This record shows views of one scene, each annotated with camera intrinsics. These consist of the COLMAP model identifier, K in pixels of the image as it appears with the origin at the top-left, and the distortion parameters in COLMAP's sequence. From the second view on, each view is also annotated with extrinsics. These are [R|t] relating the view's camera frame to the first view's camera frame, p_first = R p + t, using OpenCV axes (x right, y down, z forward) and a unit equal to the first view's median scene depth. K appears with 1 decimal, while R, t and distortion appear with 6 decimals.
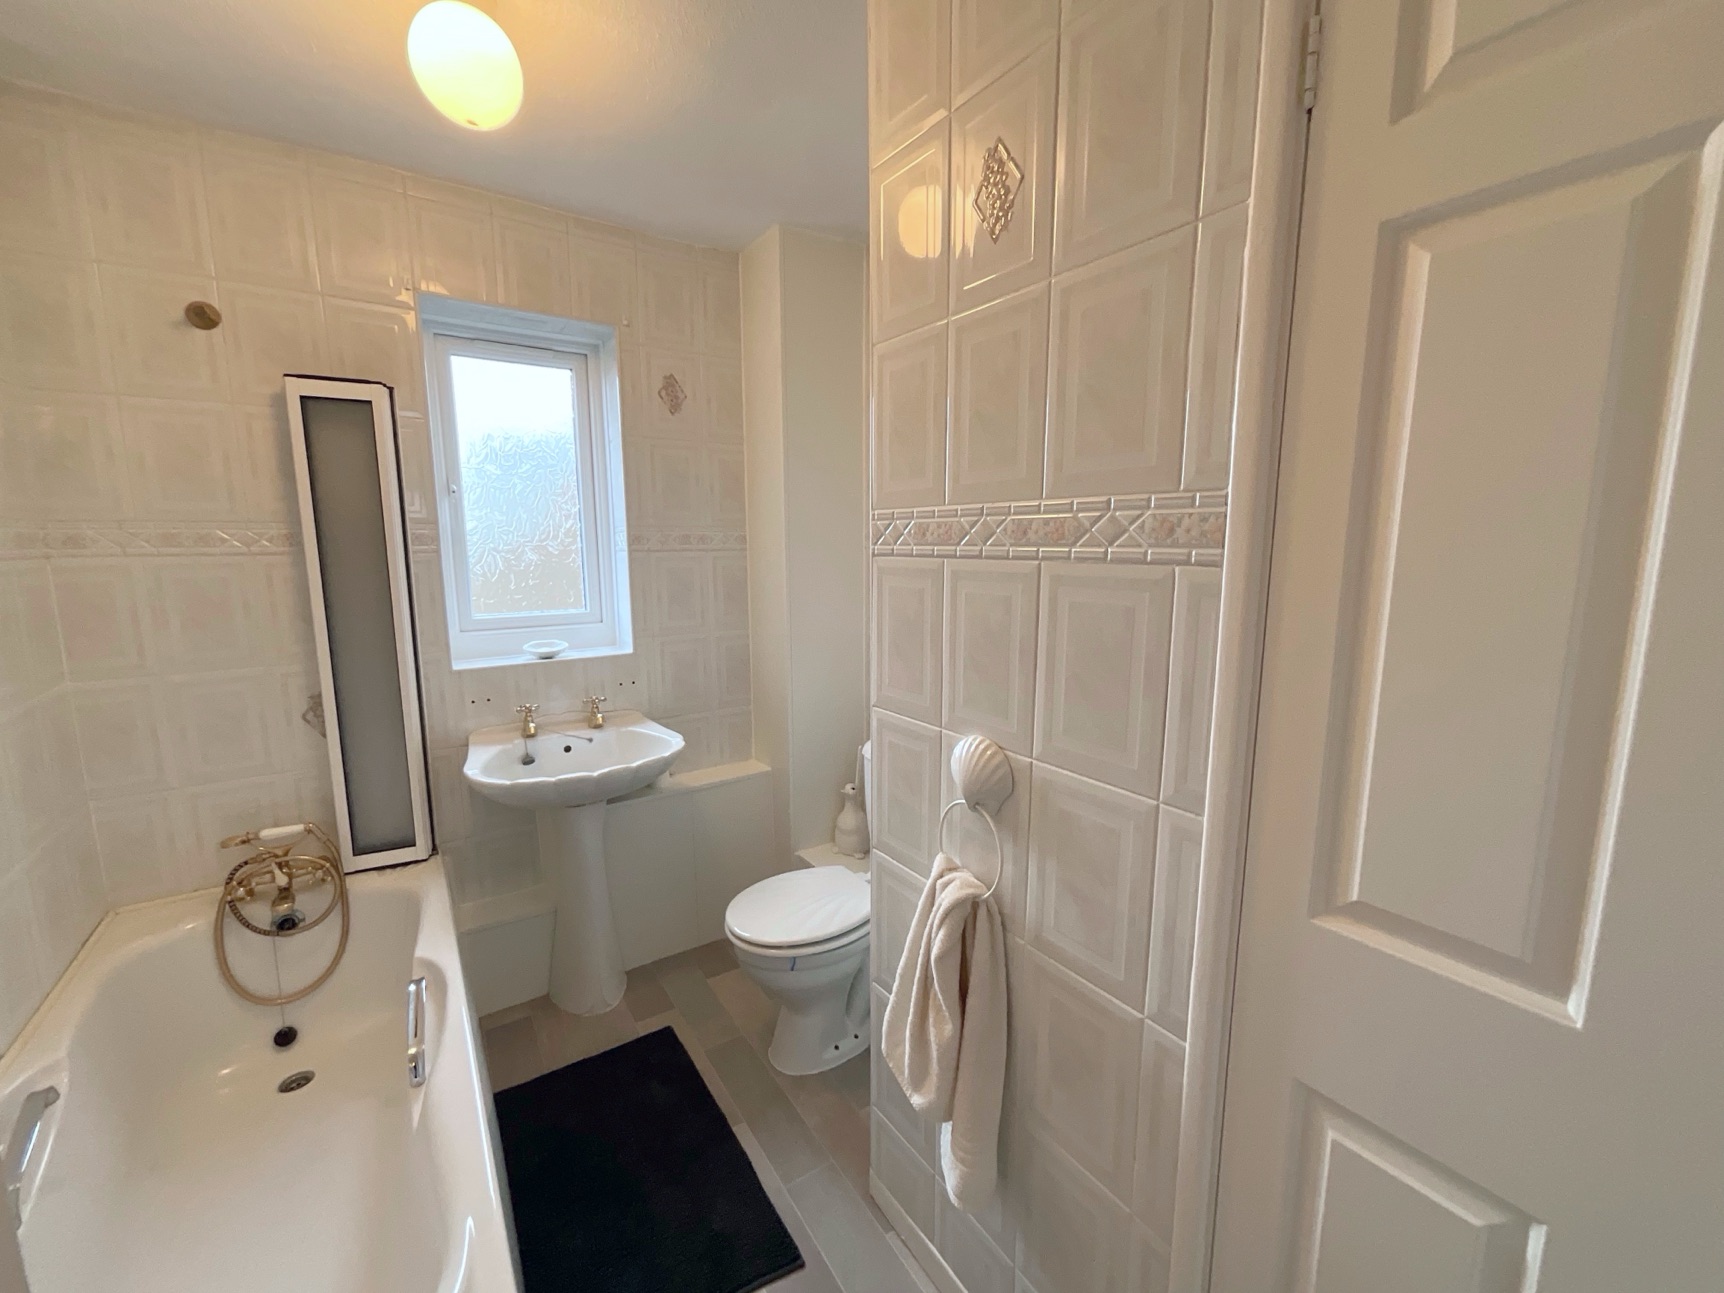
lens RADIAL K [[697.7, 0, 858.6], [0, 697.7, 642.0], [0, 0, 1]] dist [-0.002672, 0.001626]
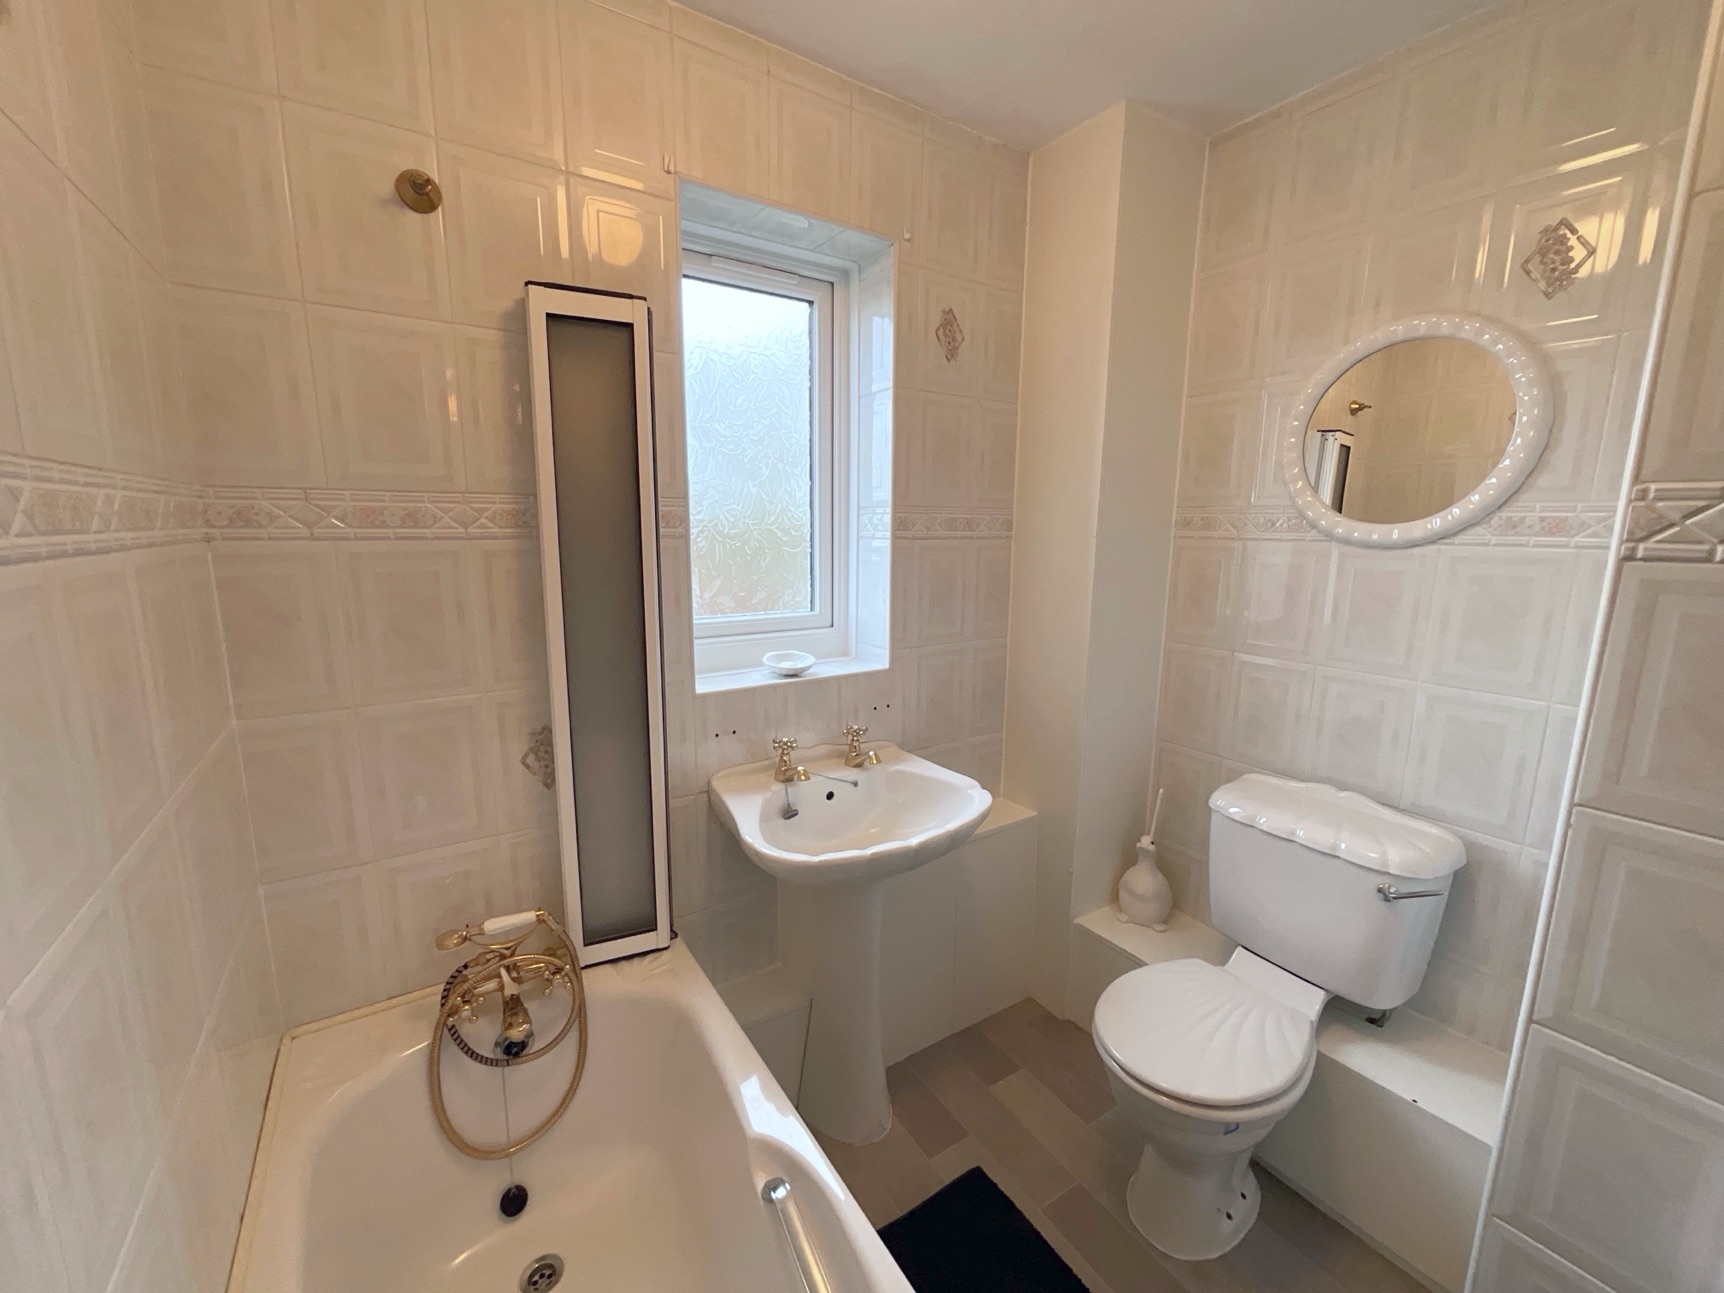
lens RADIAL K [[697.7, 0, 858.9], [0, 697.7, 643.8], [0, 0, 1]] dist [-0.002672, 0.001626]
pose [[0.999742, 0.015133, -0.016953, -0.423010], [-0.014717, 0.999595, 0.024369, -0.038079], [0.017315, -0.024113, 0.999559, 0.266932]]
